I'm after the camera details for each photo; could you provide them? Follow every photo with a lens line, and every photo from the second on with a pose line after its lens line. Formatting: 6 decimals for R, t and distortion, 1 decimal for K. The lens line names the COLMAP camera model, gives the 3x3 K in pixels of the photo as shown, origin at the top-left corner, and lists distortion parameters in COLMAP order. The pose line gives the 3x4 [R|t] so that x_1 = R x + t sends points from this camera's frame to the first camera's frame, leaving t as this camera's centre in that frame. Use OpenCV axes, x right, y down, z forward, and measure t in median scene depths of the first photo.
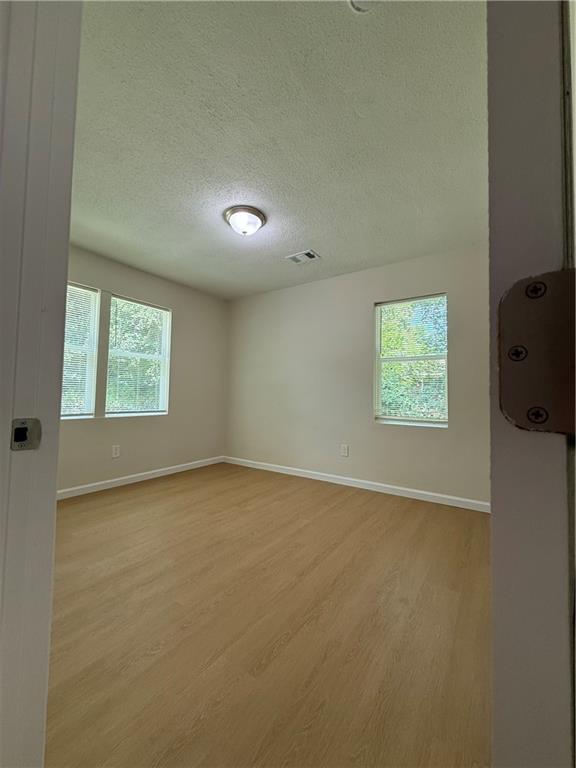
lens RADIAL K [[306.2, 0, 290.0], [0, 306.2, 381.5], [0, 0, 1]] dist [-0.003163, 0.000884]
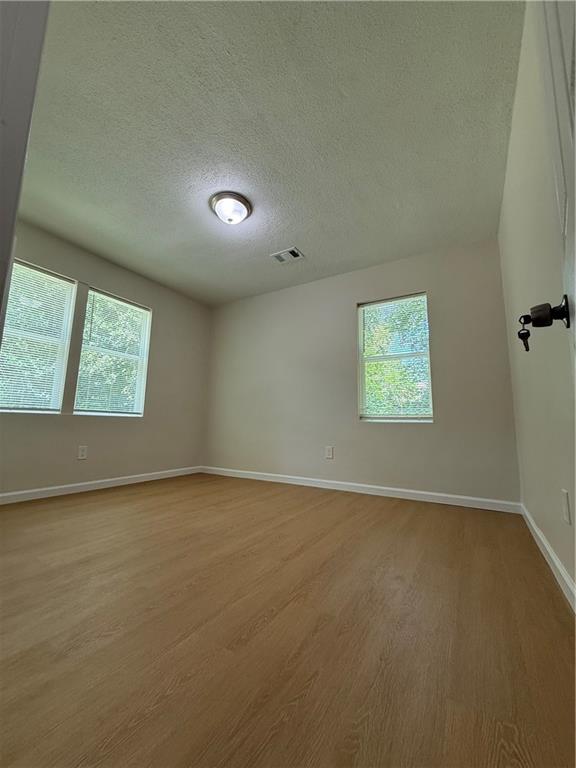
lens RADIAL K [[306.2, 0, 290.3], [0, 306.2, 381.8], [0, 0, 1]] dist [-0.003163, 0.000884]
pose [[0.997997, 0.009783, 0.062499, -0.009796], [-0.003762, 0.995399, -0.095742, 0.153297], [-0.063148, 0.095316, 0.993442, 0.043613]]
